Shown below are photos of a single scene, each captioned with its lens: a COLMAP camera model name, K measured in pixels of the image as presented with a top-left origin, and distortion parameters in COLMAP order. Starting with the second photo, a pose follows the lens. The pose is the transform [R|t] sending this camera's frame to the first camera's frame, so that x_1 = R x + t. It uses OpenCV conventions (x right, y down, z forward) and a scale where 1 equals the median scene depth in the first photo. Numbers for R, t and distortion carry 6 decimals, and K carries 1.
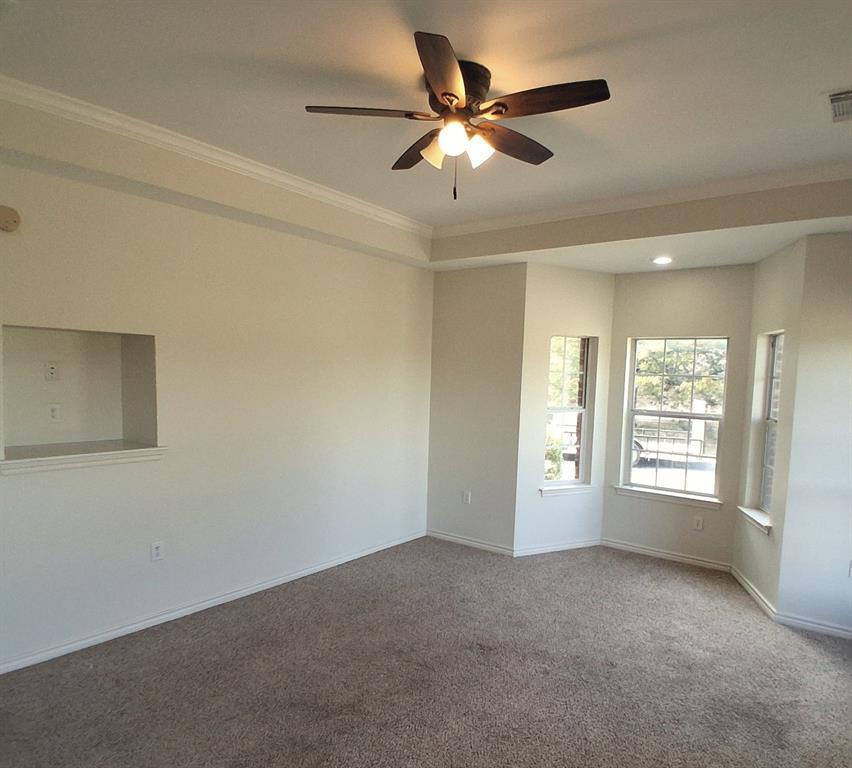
lens RADIAL K [[573.2, 0, 431.2], [0, 573.2, 415.2], [0, 0, 1]] dist [0.029640, -0.066849]
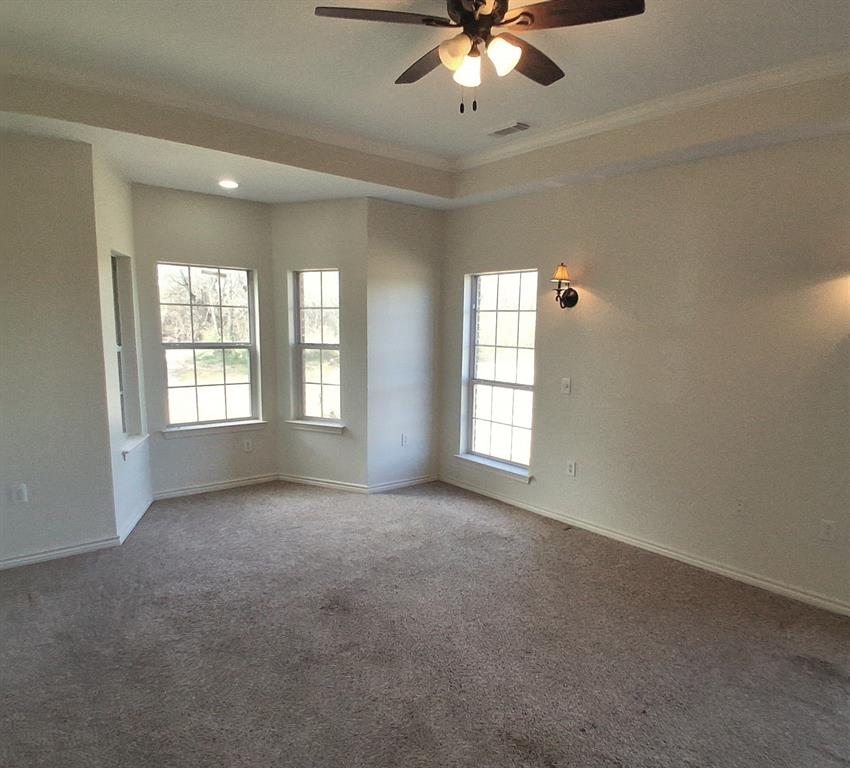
lens RADIAL K [[571.9, 0, 430.2], [0, 571.9, 415.1], [0, 0, 1]] dist [0.029640, -0.066849]
pose [[0.215544, -0.178455, 0.960049, -0.472137], [0.057173, 0.983779, 0.170030, -0.030035], [-0.974819, 0.018240, 0.222251, 0.427593]]
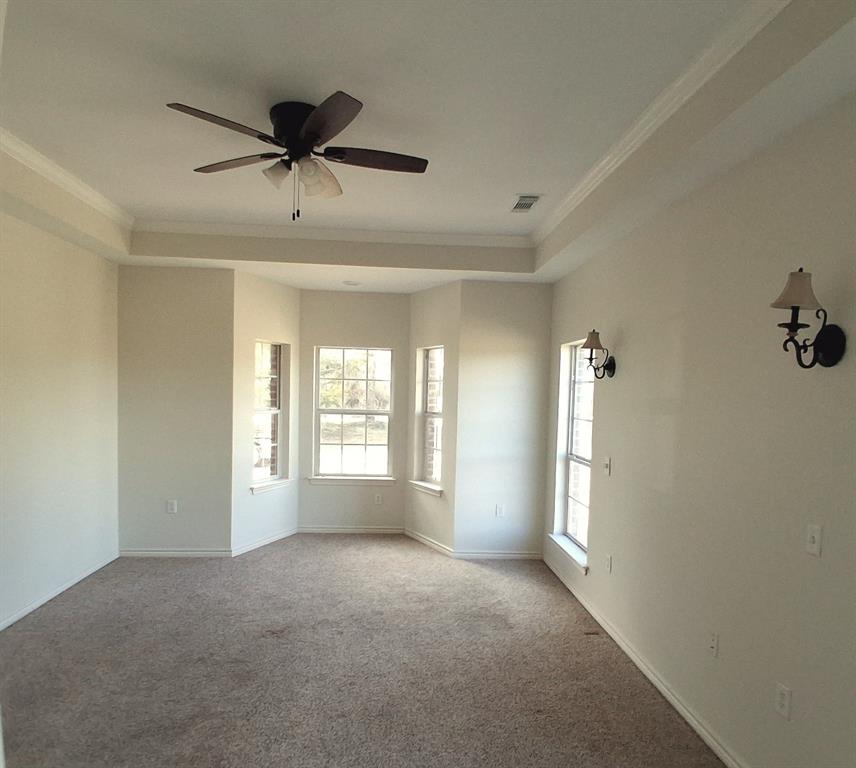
lens RADIAL K [[575.9, 0, 433.3], [0, 575.9, 415.3], [0, 0, 1]] dist [0.029640, -0.066849]
pose [[0.744449, -0.038713, 0.666556, -0.264107], [0.043868, 0.998997, 0.009027, 0.002424], [-0.666236, 0.022521, 0.745401, -0.006194]]
